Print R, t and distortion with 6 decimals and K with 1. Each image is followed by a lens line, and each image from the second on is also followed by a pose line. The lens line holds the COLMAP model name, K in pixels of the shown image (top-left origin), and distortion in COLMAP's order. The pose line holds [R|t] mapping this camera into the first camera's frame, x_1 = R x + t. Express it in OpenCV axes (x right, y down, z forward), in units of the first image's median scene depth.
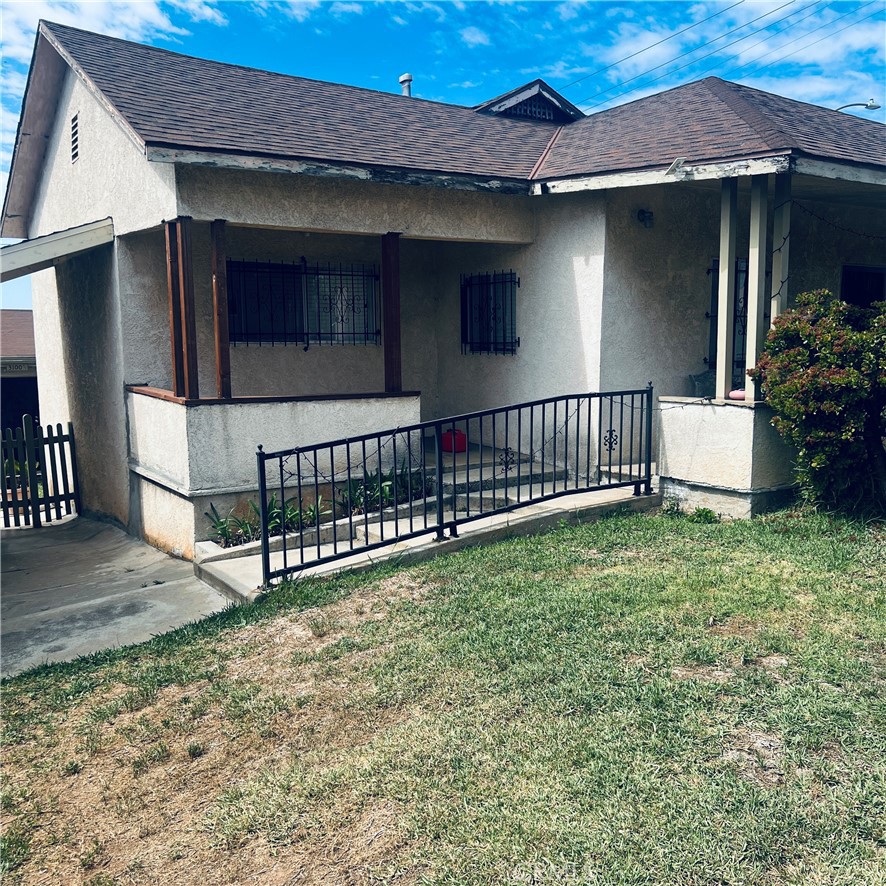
lens RADIAL K [[857.3, 0, 443.0], [0, 857.3, 443.0], [0, 0, 1]] dist [0.181337, -0.492633]
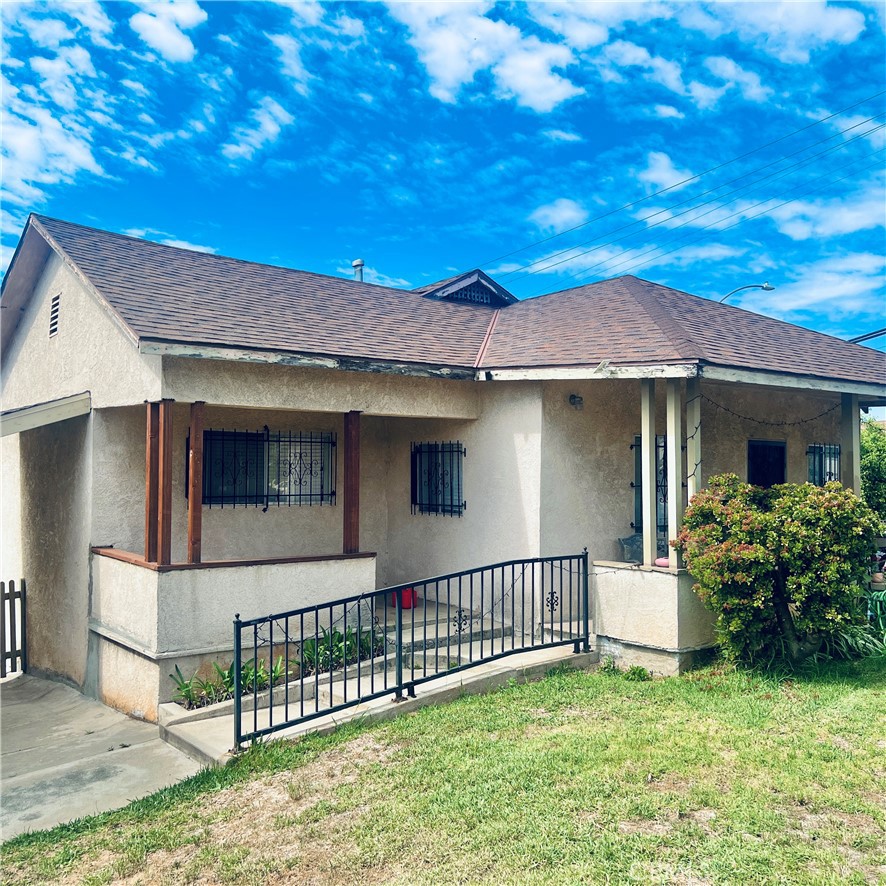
lens RADIAL K [[870.1, 0, 443.0], [0, 870.1, 443.0], [0, 0, 1]] dist [0.092092, -0.146799]
pose [[0.996434, 0.012255, 0.083482, -0.040426], [0.000671, 0.988213, -0.153081, -0.033682], [-0.084374, 0.152591, 0.984681, -0.115256]]
